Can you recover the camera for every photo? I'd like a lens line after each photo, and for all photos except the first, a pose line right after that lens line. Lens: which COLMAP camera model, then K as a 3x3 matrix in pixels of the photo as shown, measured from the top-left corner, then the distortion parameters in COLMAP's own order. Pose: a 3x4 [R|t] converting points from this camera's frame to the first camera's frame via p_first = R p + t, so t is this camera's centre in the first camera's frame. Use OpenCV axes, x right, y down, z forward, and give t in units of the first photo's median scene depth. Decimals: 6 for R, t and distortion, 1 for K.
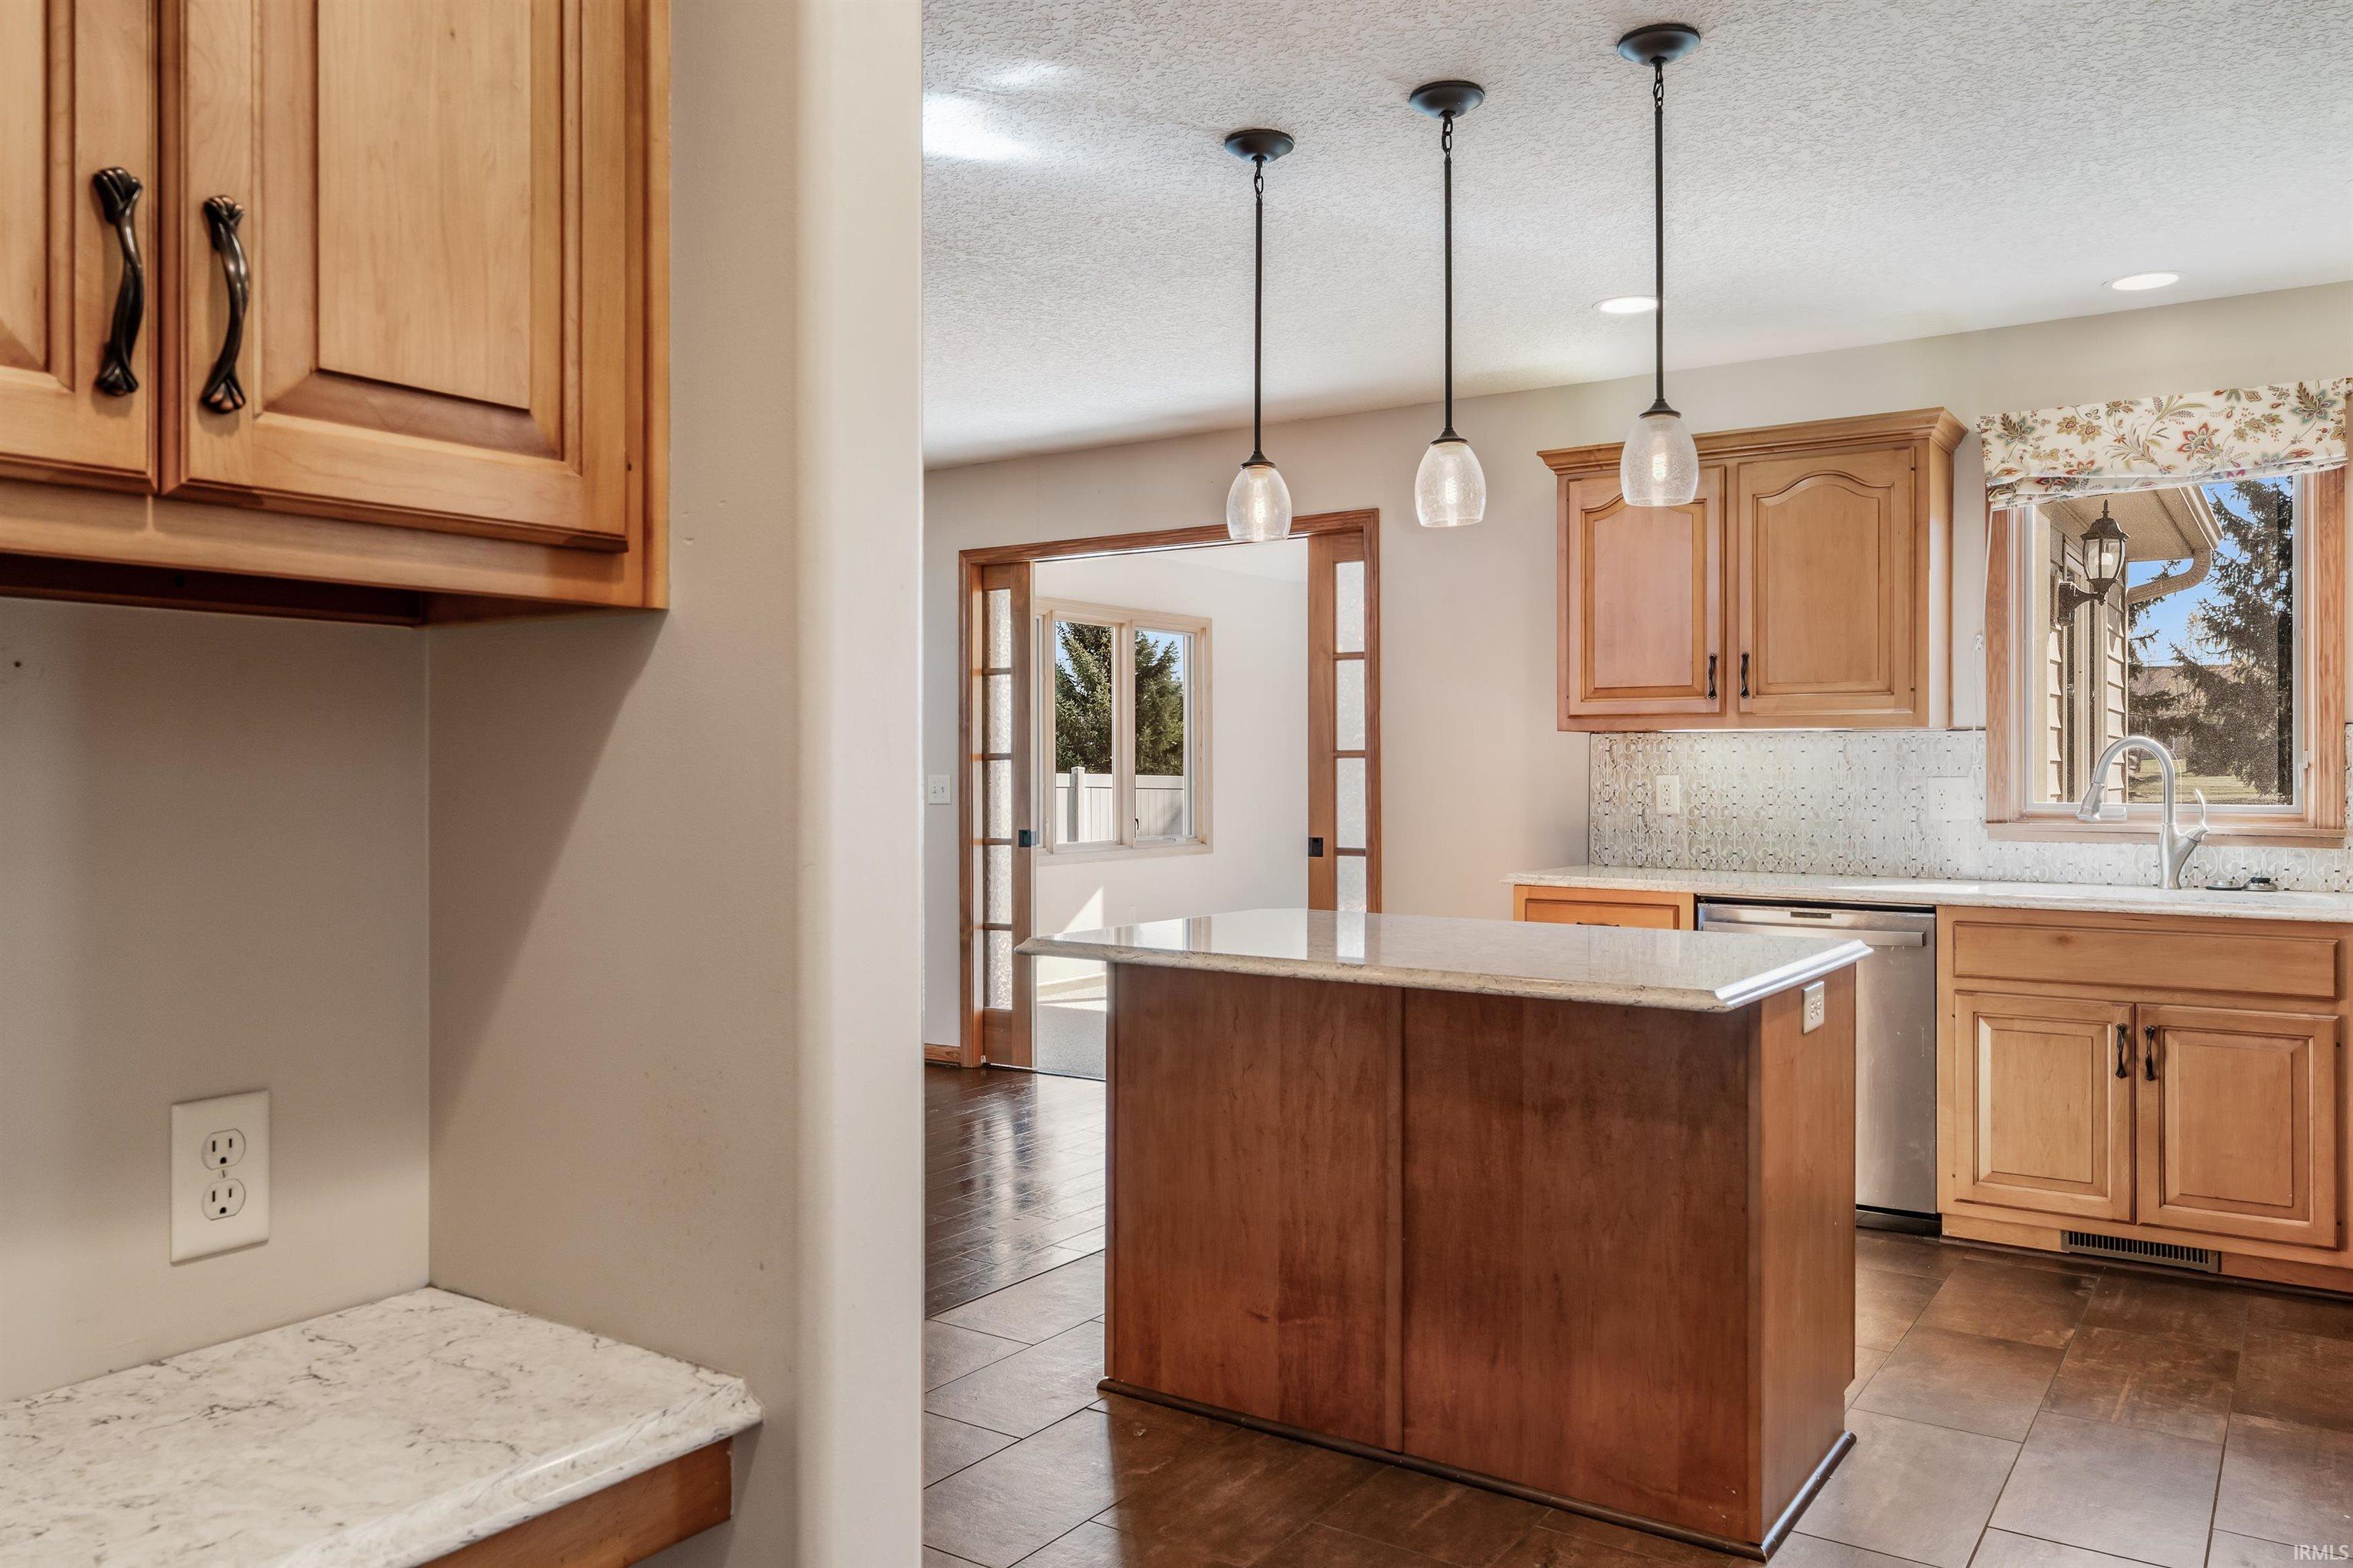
lens RADIAL K [[1706.7, 0, 1174.7], [0, 1706.7, 778.5], [0, 0, 1]] dist [-0.001929, 0.001724]
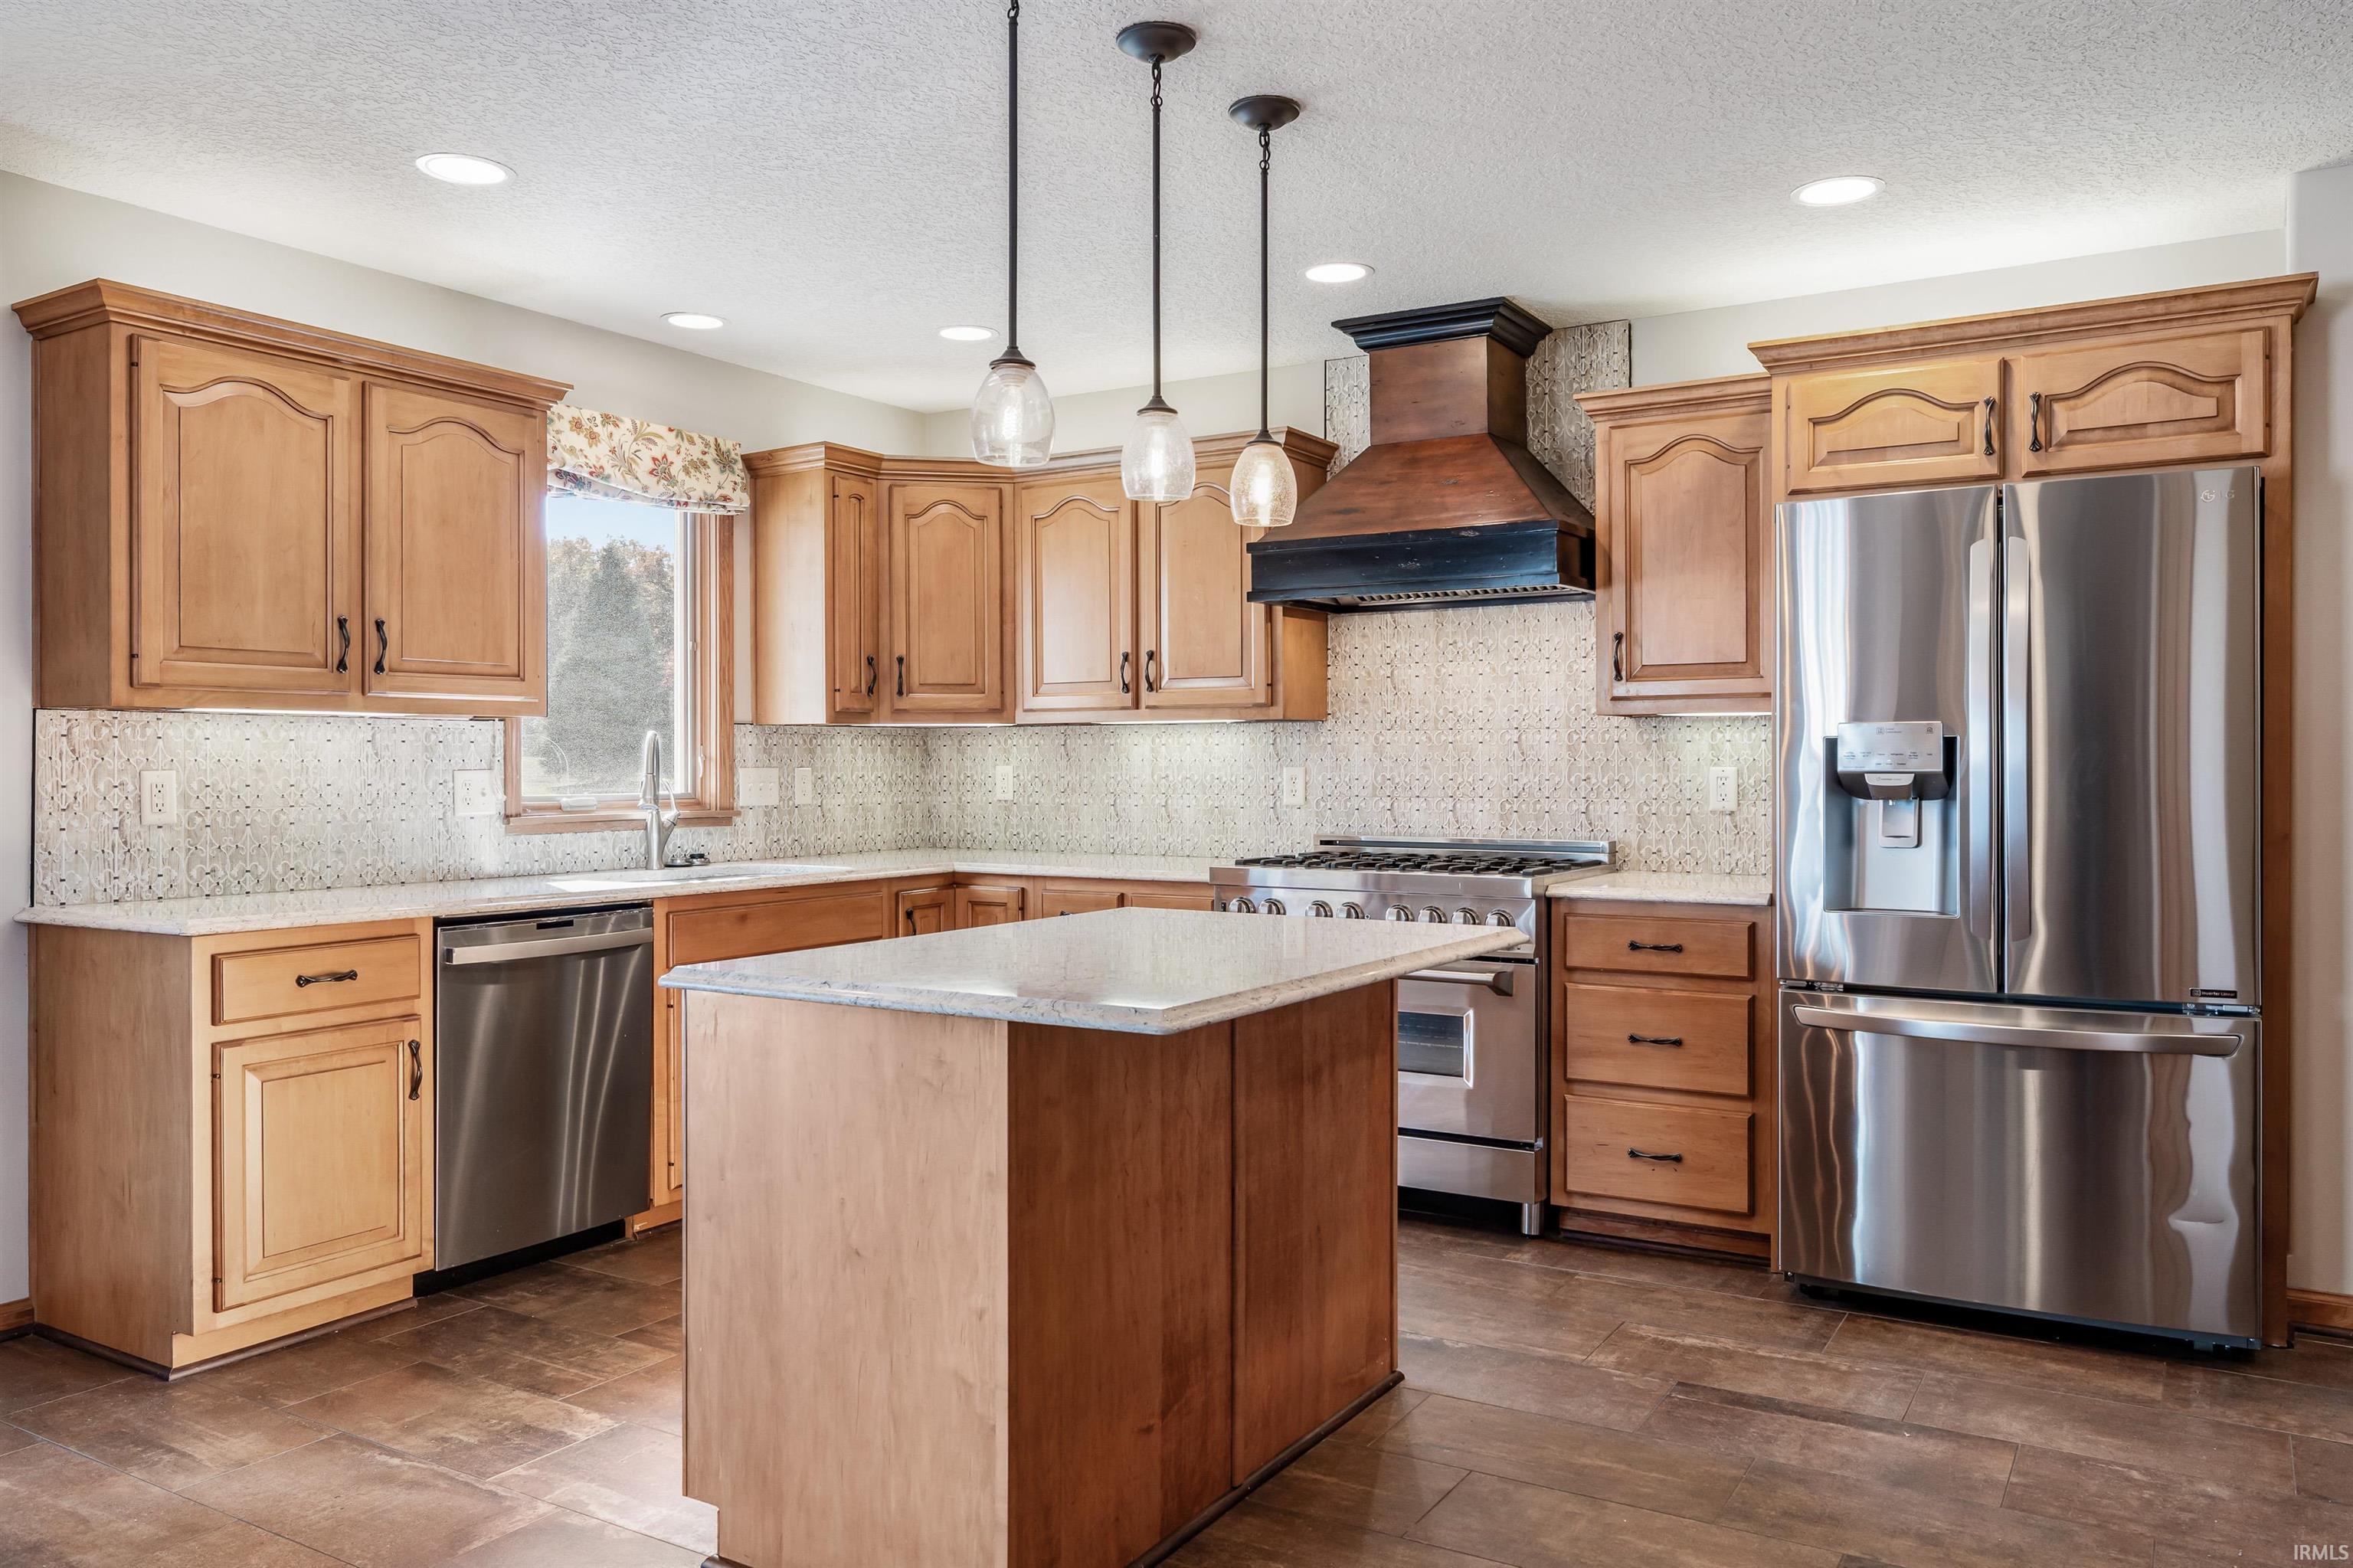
lens RADIAL K [[1706.7, 0, 1190.7], [0, 1706.7, 767.7], [0, 0, 1]] dist [-0.001929, 0.001724]
pose [[-0.062792, -0.005851, 0.998010, -0.519230], [0.006054, 0.999962, 0.006243, -0.005745], [-0.998008, 0.006434, -0.062754, 0.692951]]
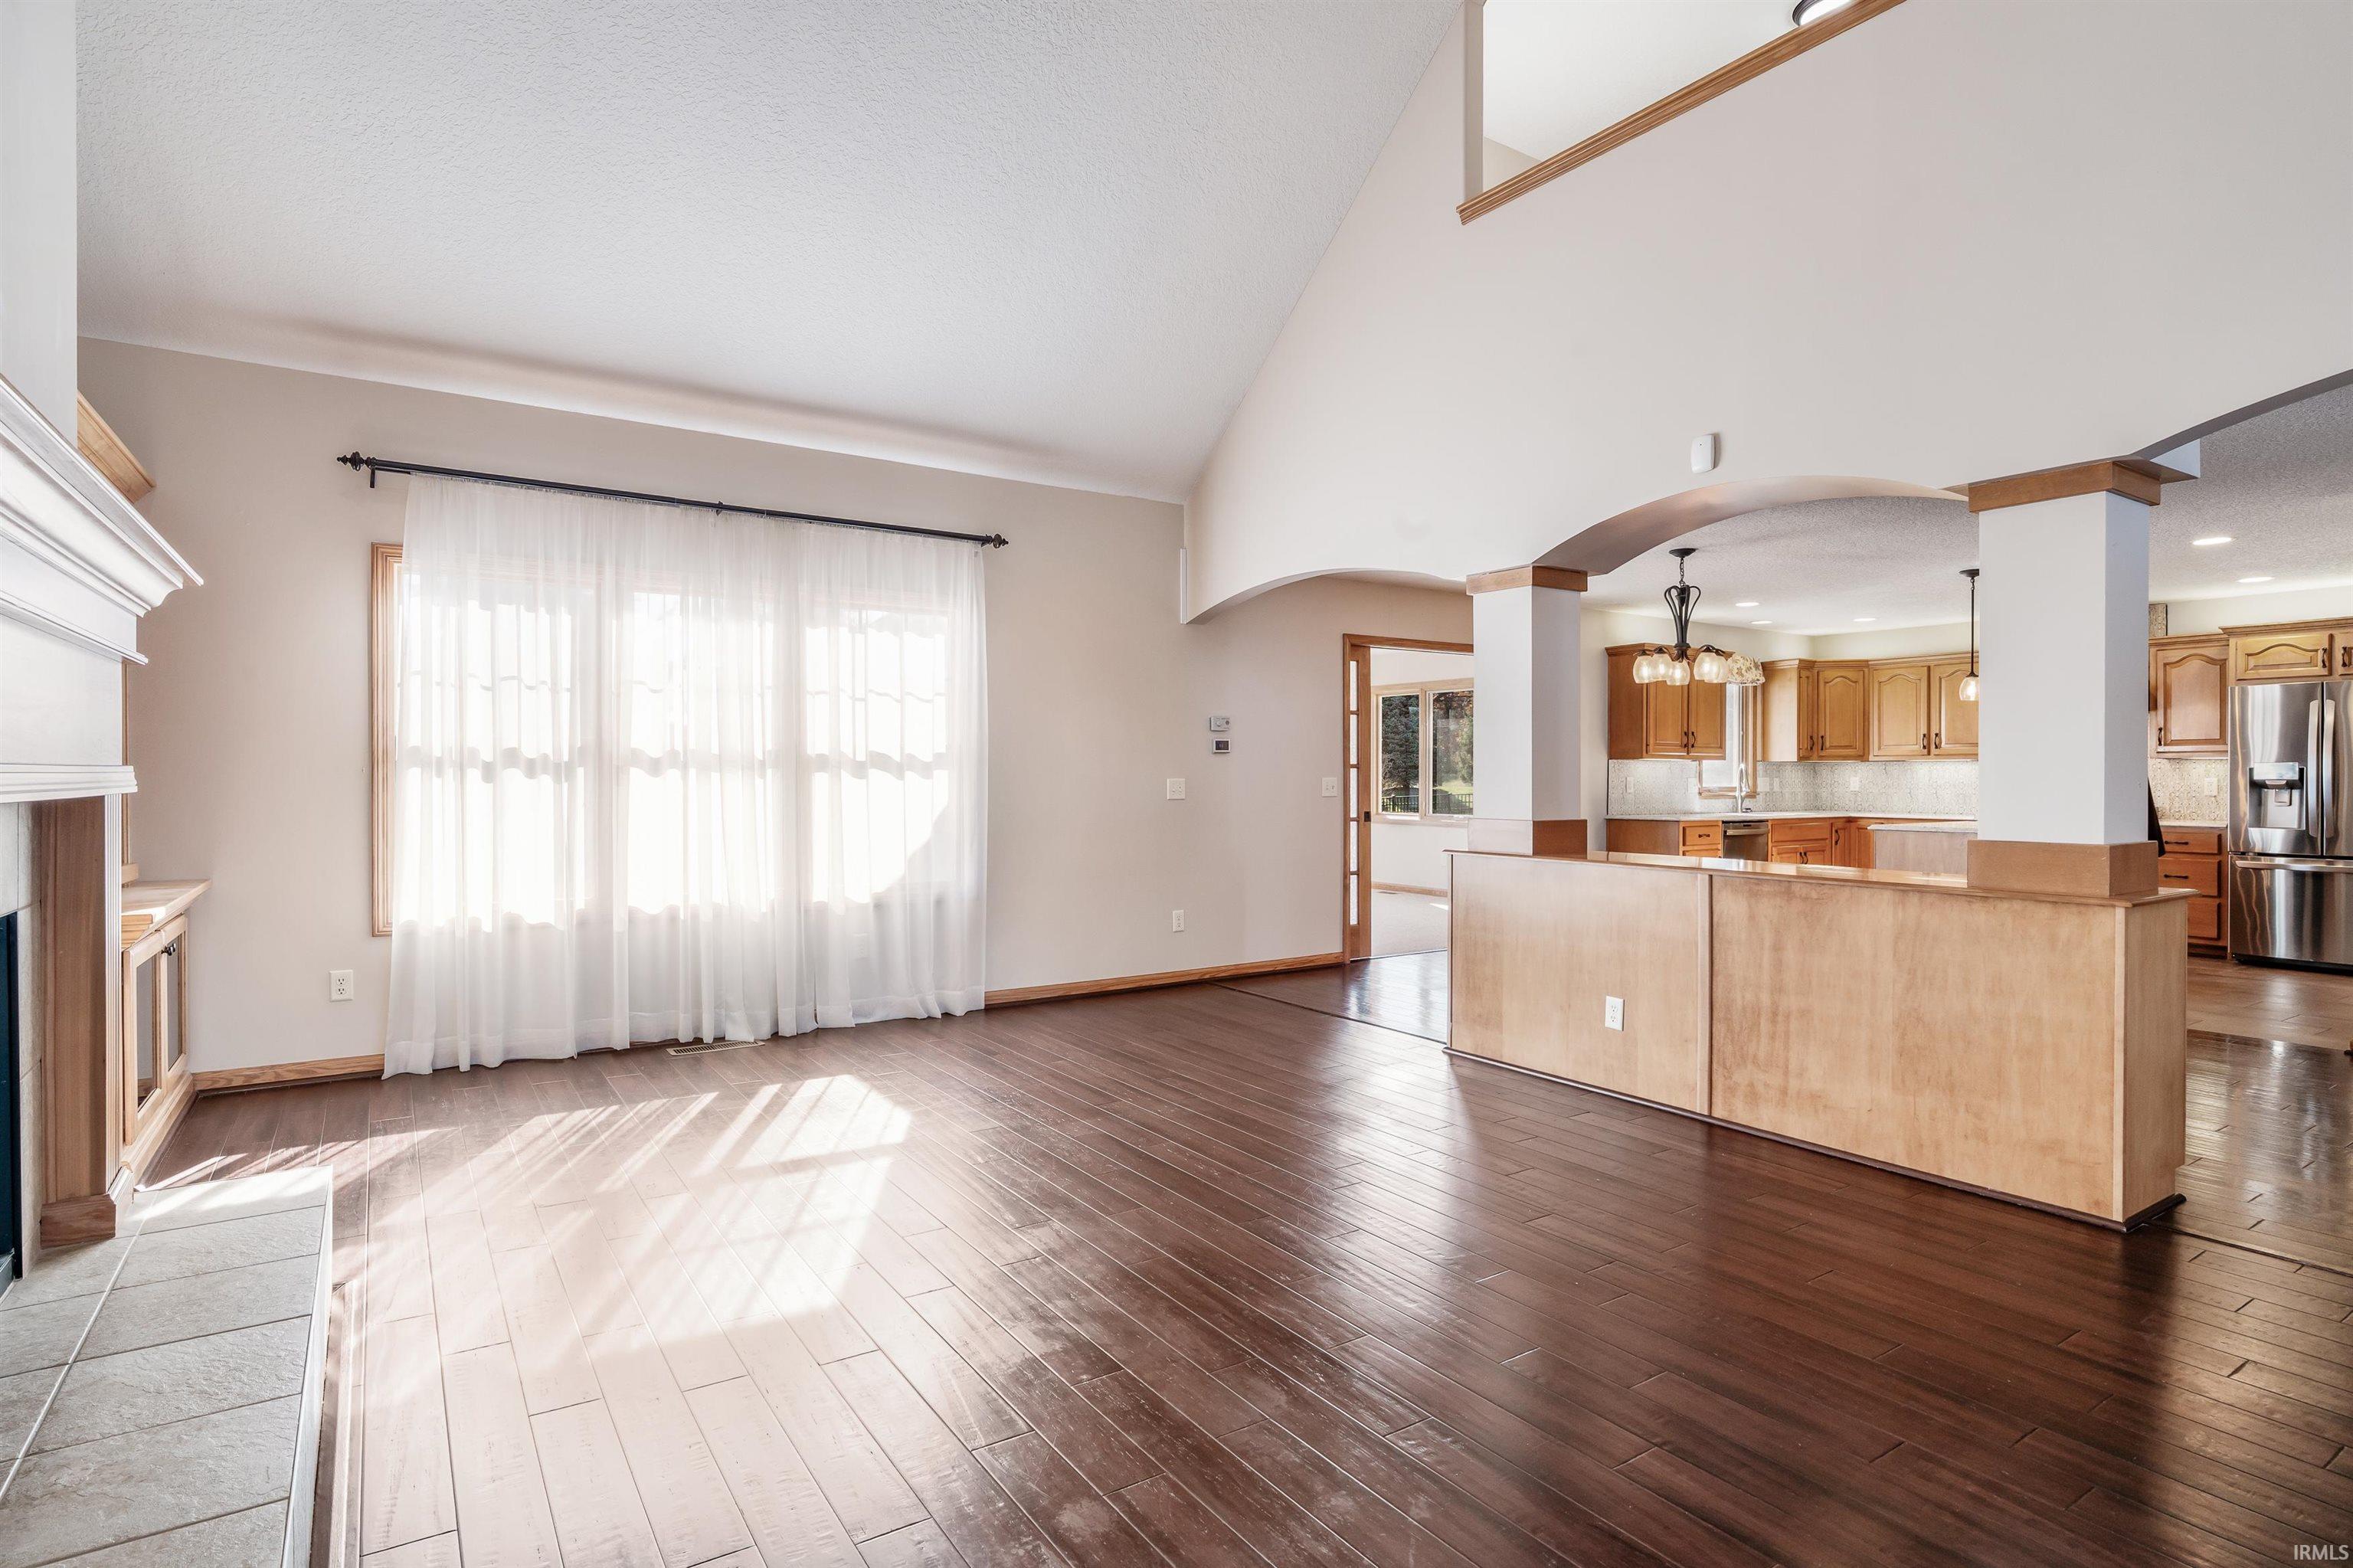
lens RADIAL K [[1221.6, 0, 1163.0], [0, 1221.6, 779.2], [0, 0, 1]] dist [-0.003340, -0.000090]
pose [[0.366226, -0.003773, 0.930518, -1.833548], [0.002759, 0.999992, 0.002969, -0.006583], [-0.930522, 0.001480, 0.366233, 1.117336]]
